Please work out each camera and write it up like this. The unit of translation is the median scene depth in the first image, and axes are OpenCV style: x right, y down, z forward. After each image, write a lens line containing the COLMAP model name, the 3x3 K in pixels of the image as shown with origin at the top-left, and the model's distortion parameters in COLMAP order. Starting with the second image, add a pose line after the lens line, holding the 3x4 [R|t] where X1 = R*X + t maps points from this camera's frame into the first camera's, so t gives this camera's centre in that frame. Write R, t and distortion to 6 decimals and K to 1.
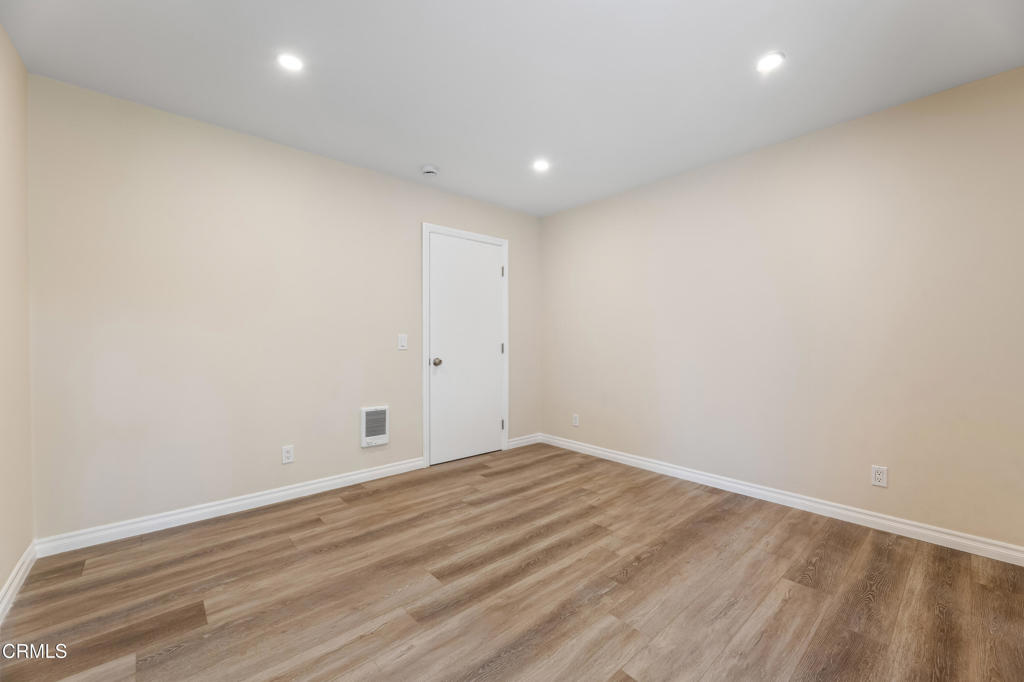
lens RADIAL K [[411.4, 0, 519.0], [0, 411.4, 339.1], [0, 0, 1]] dist [0.001041, 0.000102]
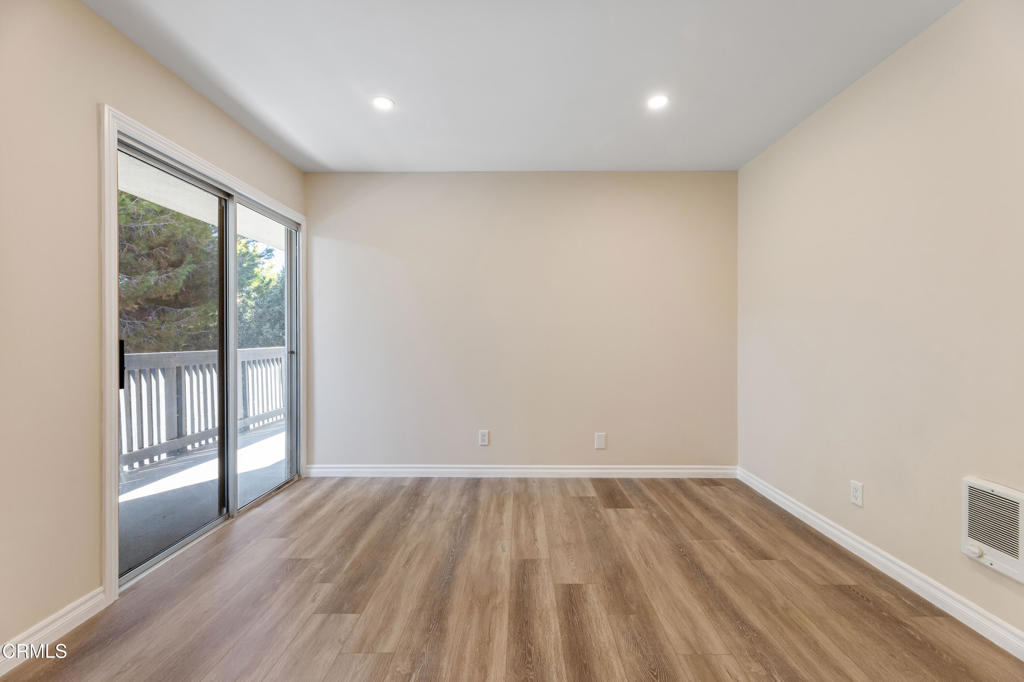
lens RADIAL K [[409.0, 0, 514.2], [0, 409.0, 341.5], [0, 0, 1]] dist [-0.000124, 0.000013]
pose [[-0.679667, 0.004588, -0.733507, 0.559435], [-0.001029, 0.999973, 0.007207, 0.001812], [0.733520, 0.005653, -0.679644, 1.465243]]
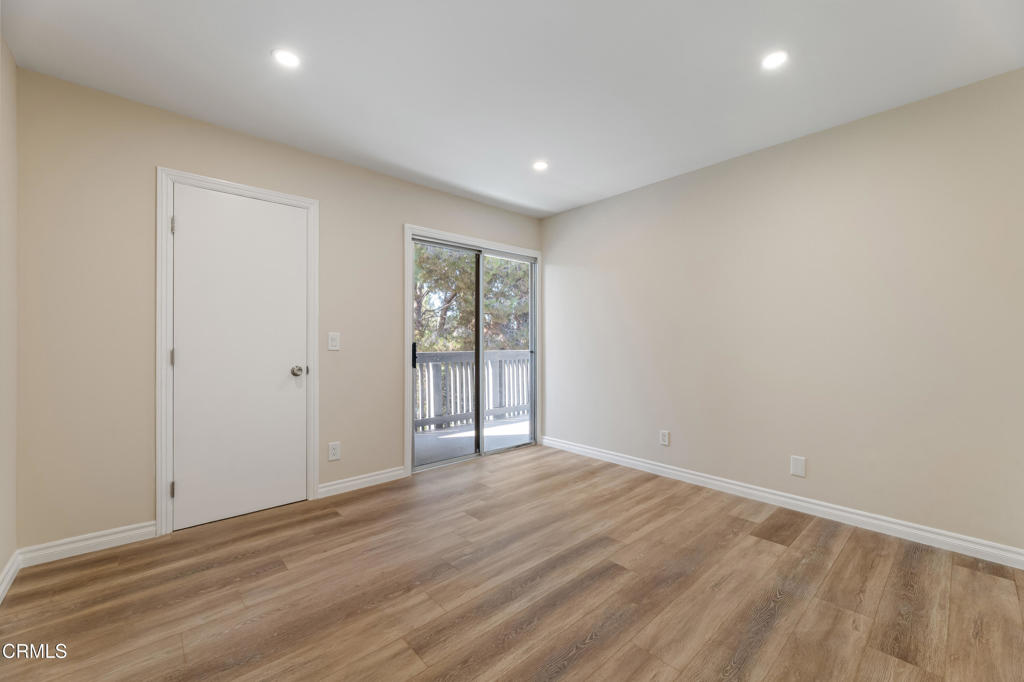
lens RADIAL K [[405.2, 0, 516.6], [0, 405.2, 344.1], [0, 0, 1]] dist [0.001749, 0.000069]
pose [[-0.999999, -0.000141, -0.001180, 0.060431], [-0.000148, 0.999981, 0.006086, 0.001841], [0.001179, 0.006086, -0.999981, 1.930147]]
